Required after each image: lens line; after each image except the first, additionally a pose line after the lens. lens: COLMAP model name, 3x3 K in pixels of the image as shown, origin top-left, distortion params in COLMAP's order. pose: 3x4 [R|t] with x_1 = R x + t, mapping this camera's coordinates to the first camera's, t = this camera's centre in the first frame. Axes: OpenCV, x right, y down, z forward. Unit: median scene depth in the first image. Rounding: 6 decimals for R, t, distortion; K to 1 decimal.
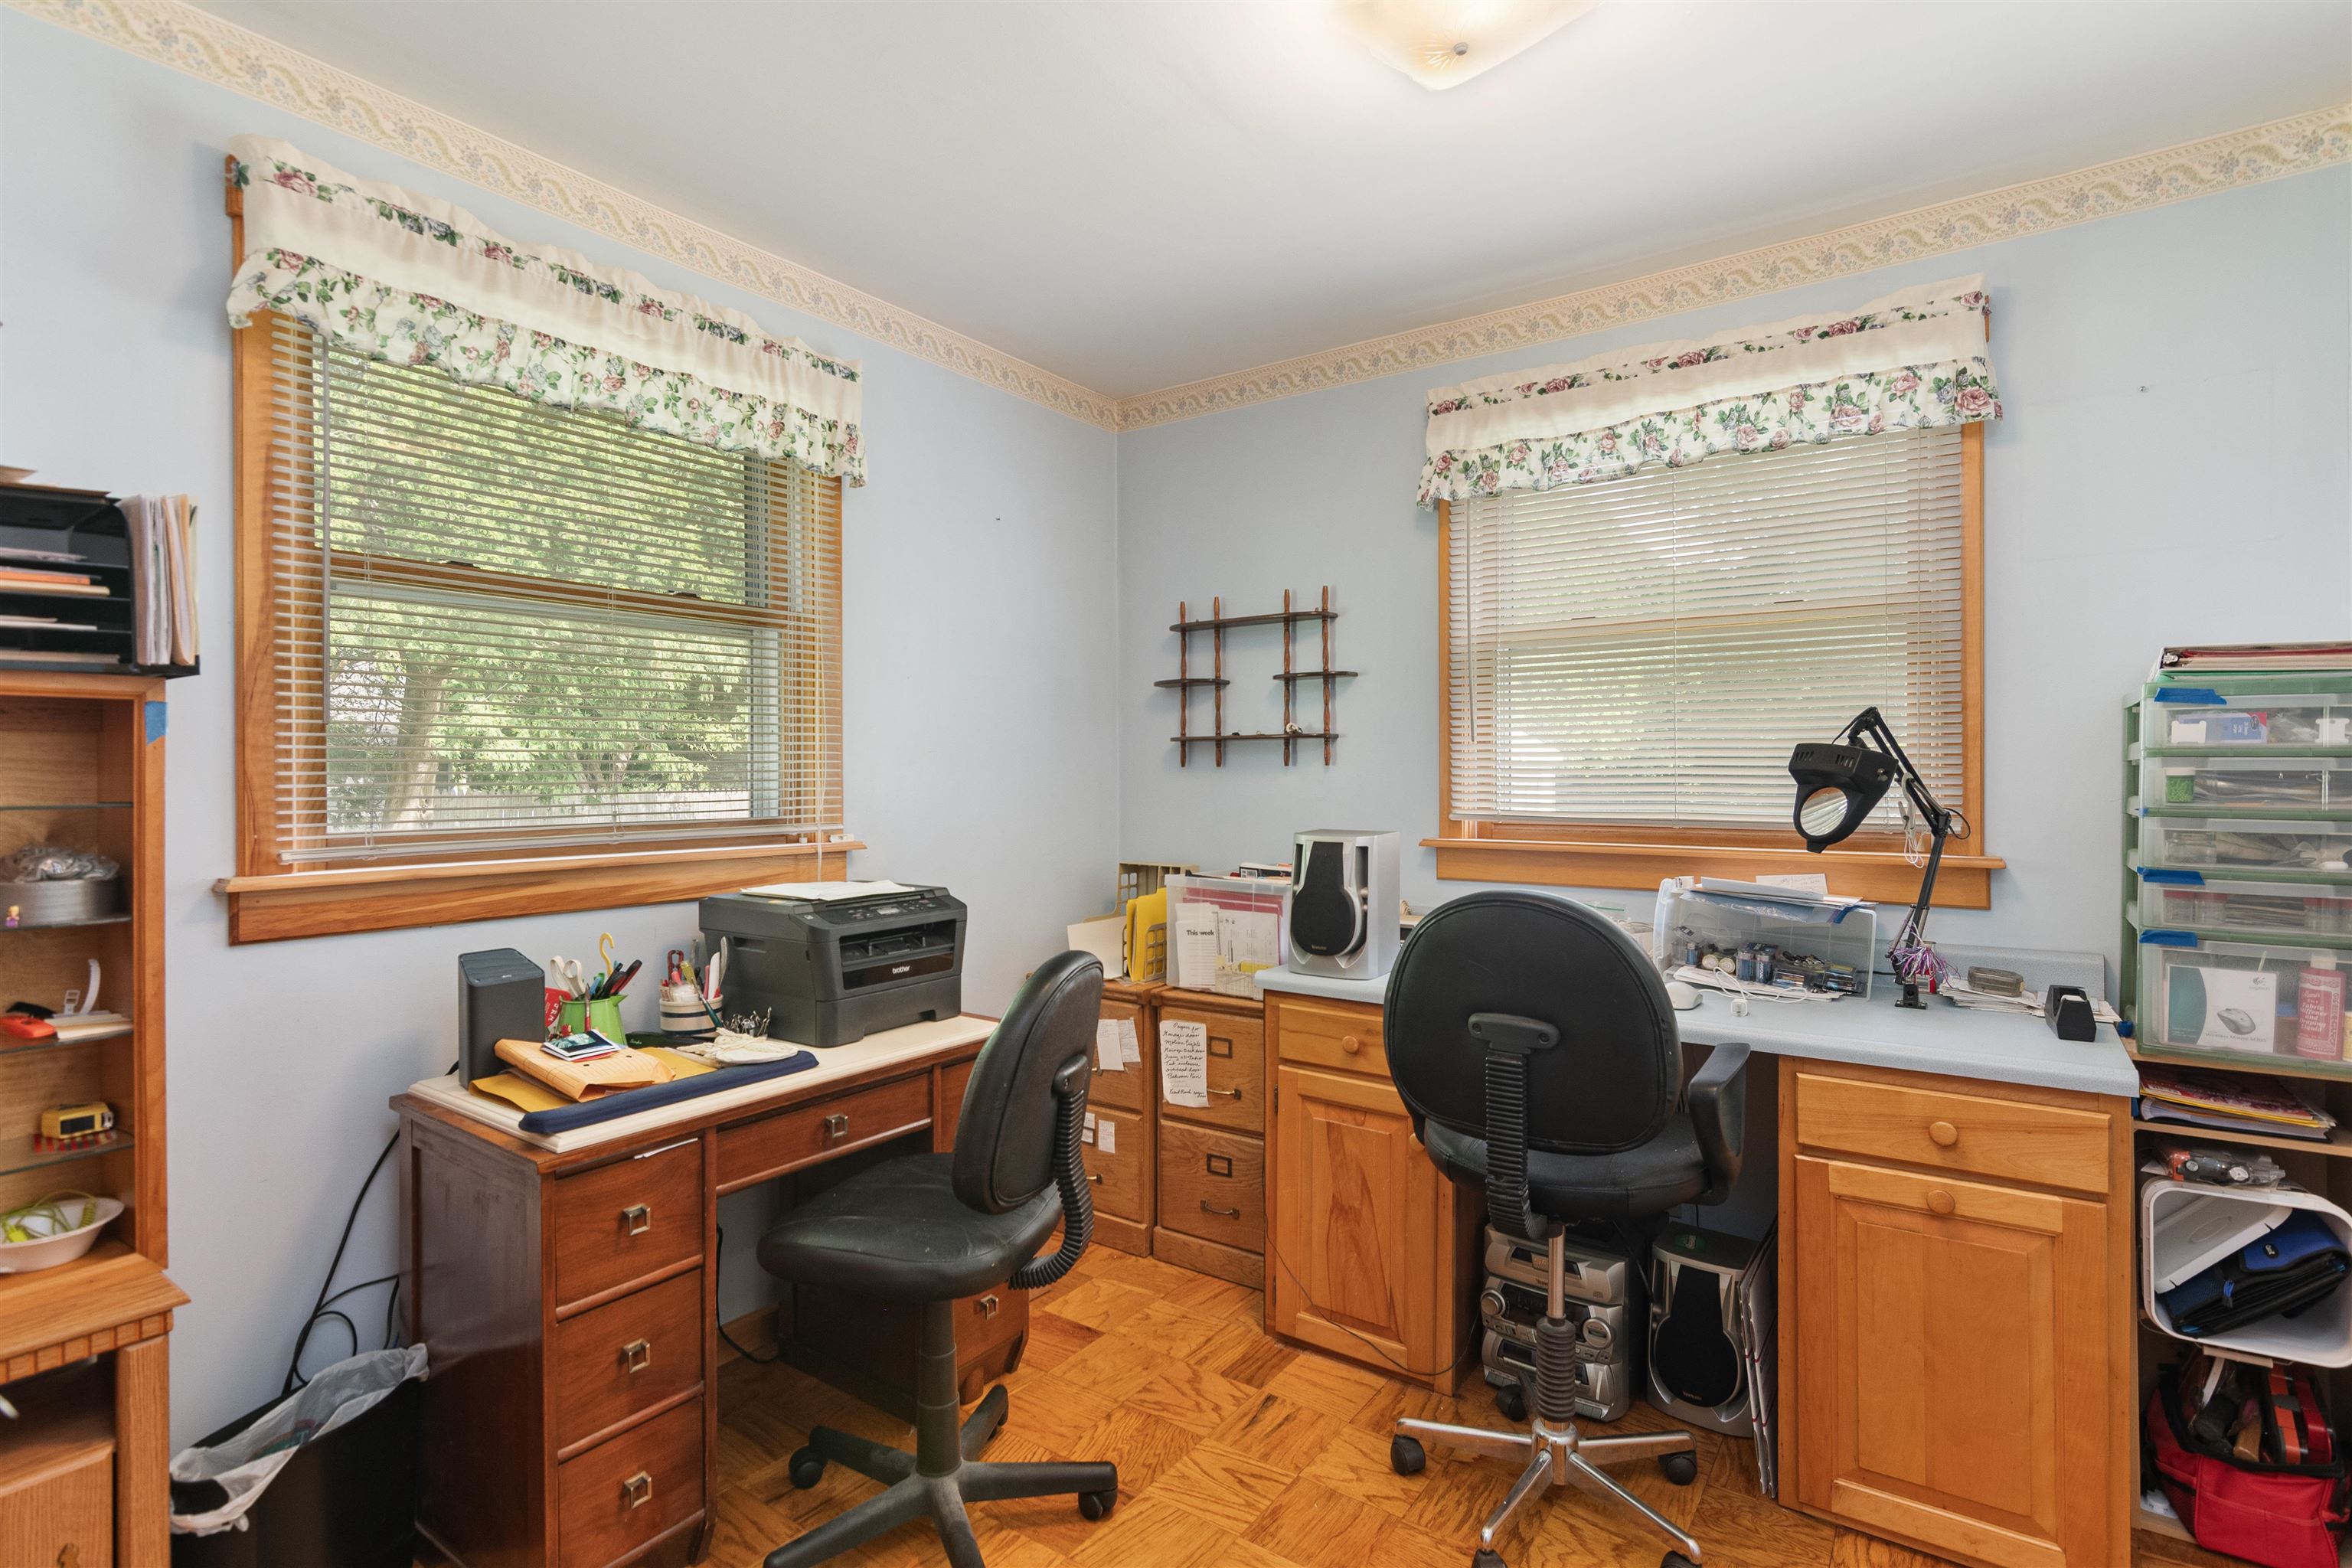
lens RADIAL K [[1131.6, 0, 1179.7], [0, 1131.6, 779.3], [0, 0, 1]] dist [0.003602, 0.000579]
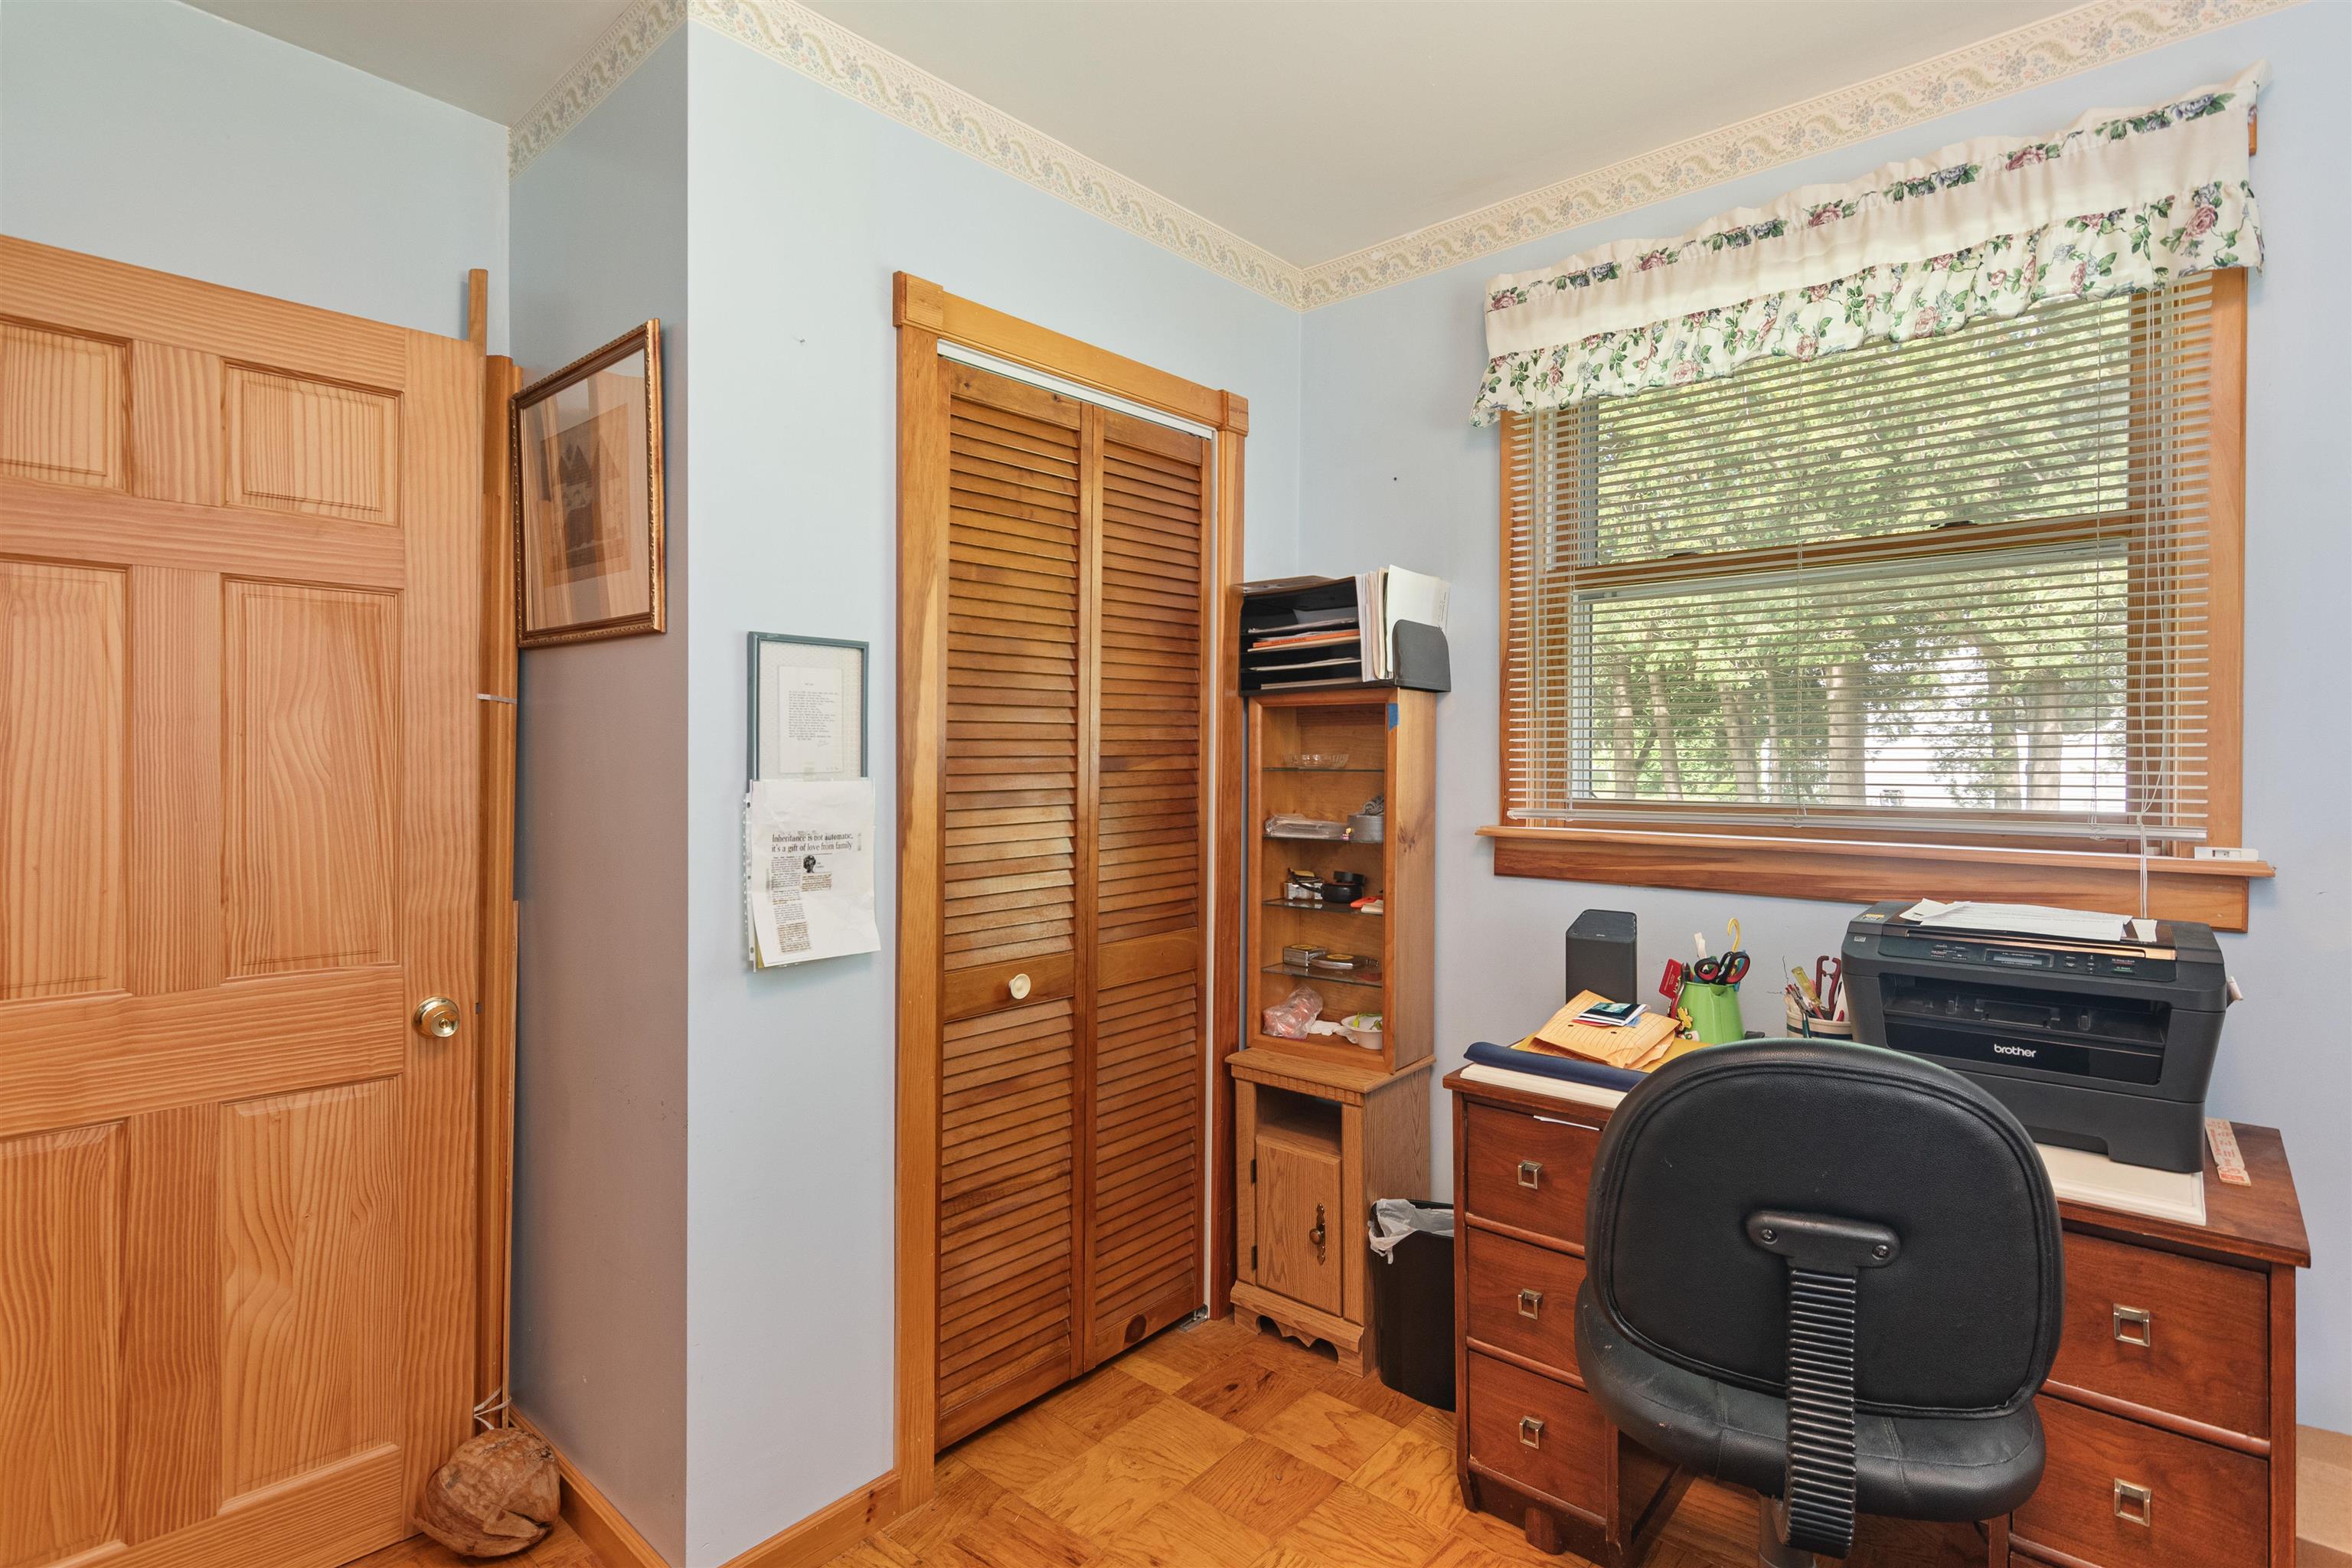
lens RADIAL K [[1131.6, 0, 1180.6], [0, 1131.6, 762.6], [0, 0, 1]] dist [0.003602, 0.000579]
pose [[-0.087407, 0.008849, -0.996133, 0.451628], [-0.007577, 0.999926, 0.009547, 0.000360], [0.996144, 0.008382, -0.087334, 0.589367]]
